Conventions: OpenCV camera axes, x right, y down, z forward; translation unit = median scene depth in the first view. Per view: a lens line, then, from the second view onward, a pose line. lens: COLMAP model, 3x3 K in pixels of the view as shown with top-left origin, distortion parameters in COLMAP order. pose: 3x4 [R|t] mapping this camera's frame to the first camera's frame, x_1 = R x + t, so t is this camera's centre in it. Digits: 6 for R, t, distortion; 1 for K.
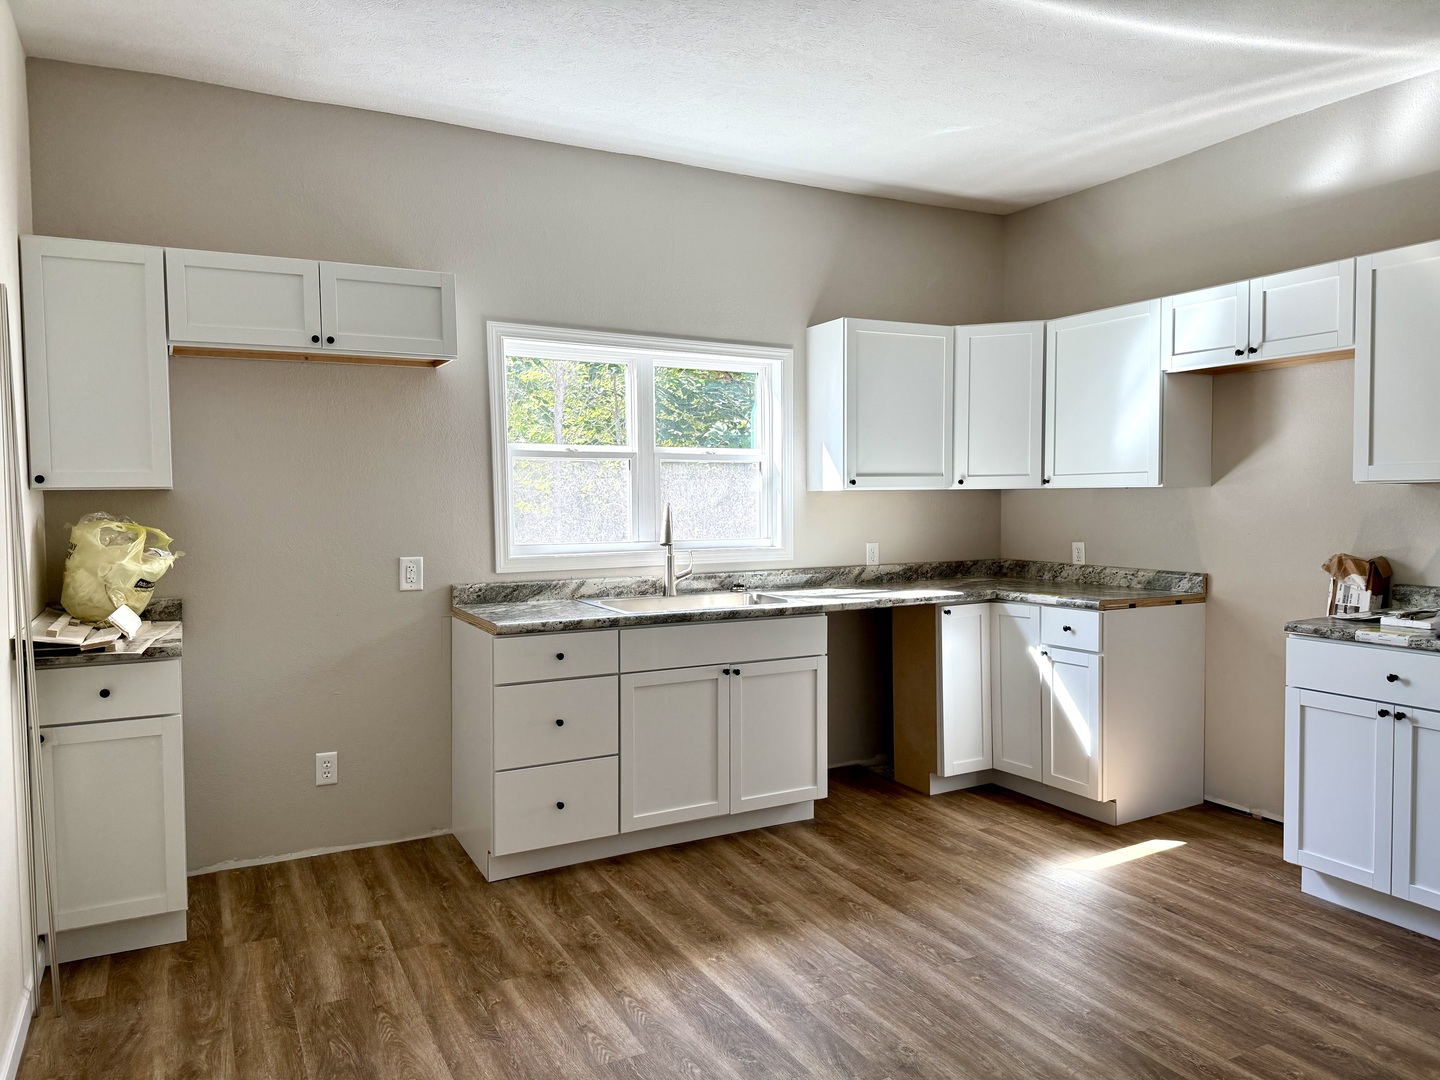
lens RADIAL K [[1010.9, 0, 720.0], [0, 1010.9, 540.0], [0, 0, 1]] dist [0.063306, -0.067531]
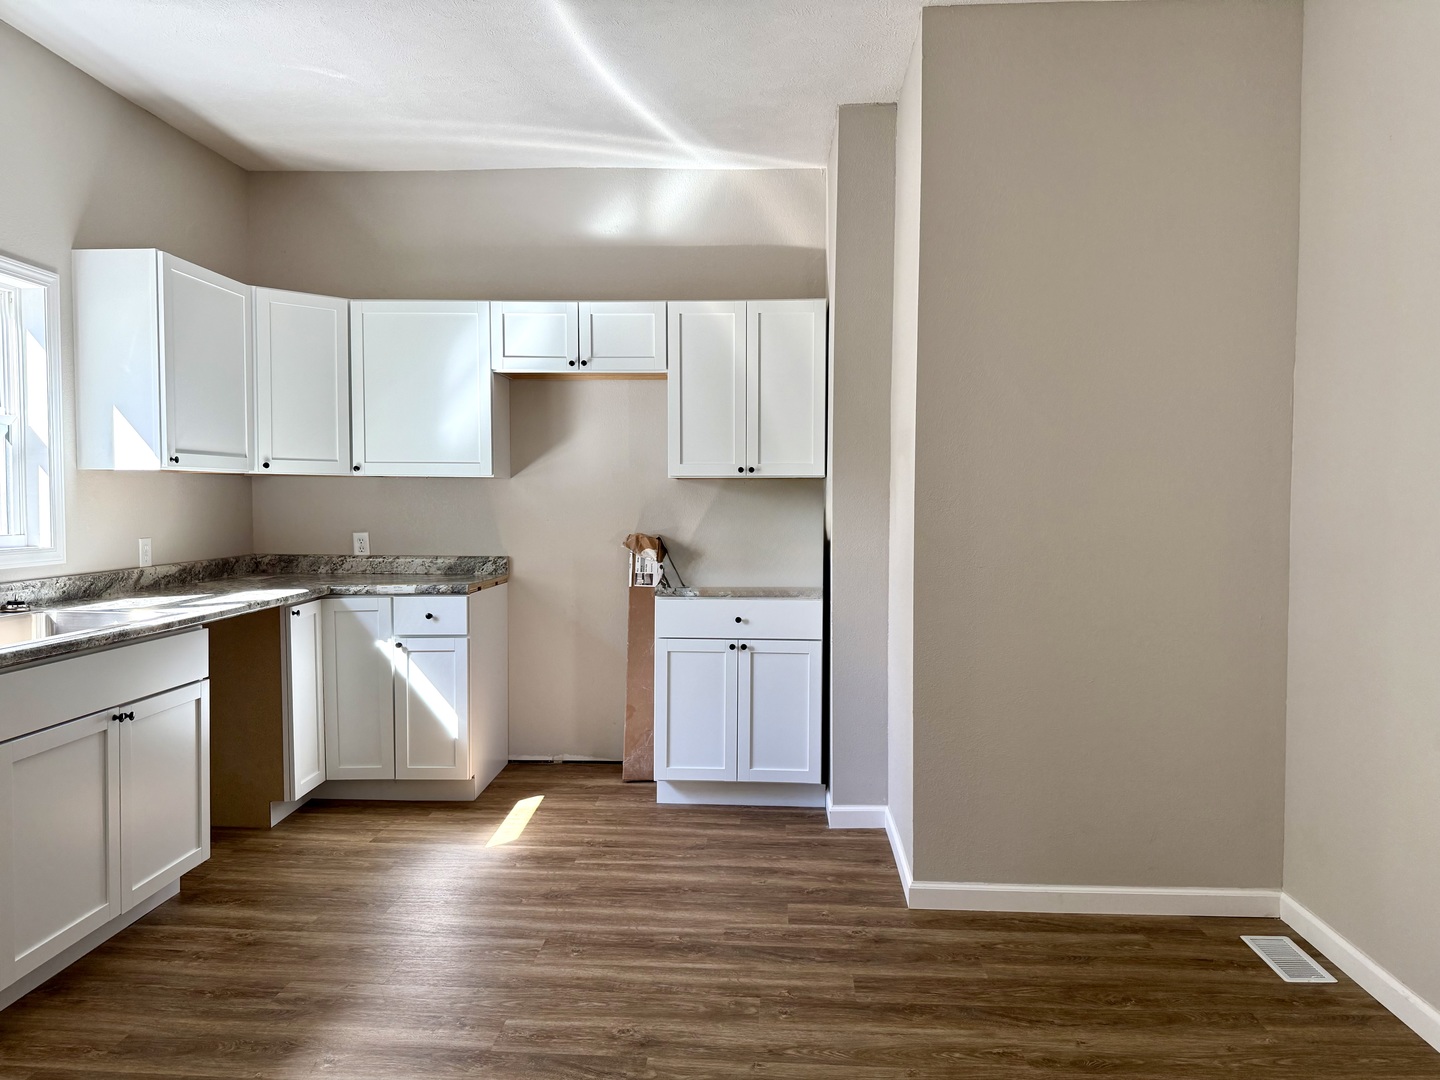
lens RADIAL K [[1004.7, 0, 720.0], [0, 1004.7, 540.0], [0, 0, 1]] dist [0.142530, -0.246434]
pose [[0.516590, -0.026218, 0.855831, -0.365019], [0.028919, 0.999495, 0.013163, 0.007604], [-0.855744, 0.017950, 0.517087, 0.242142]]
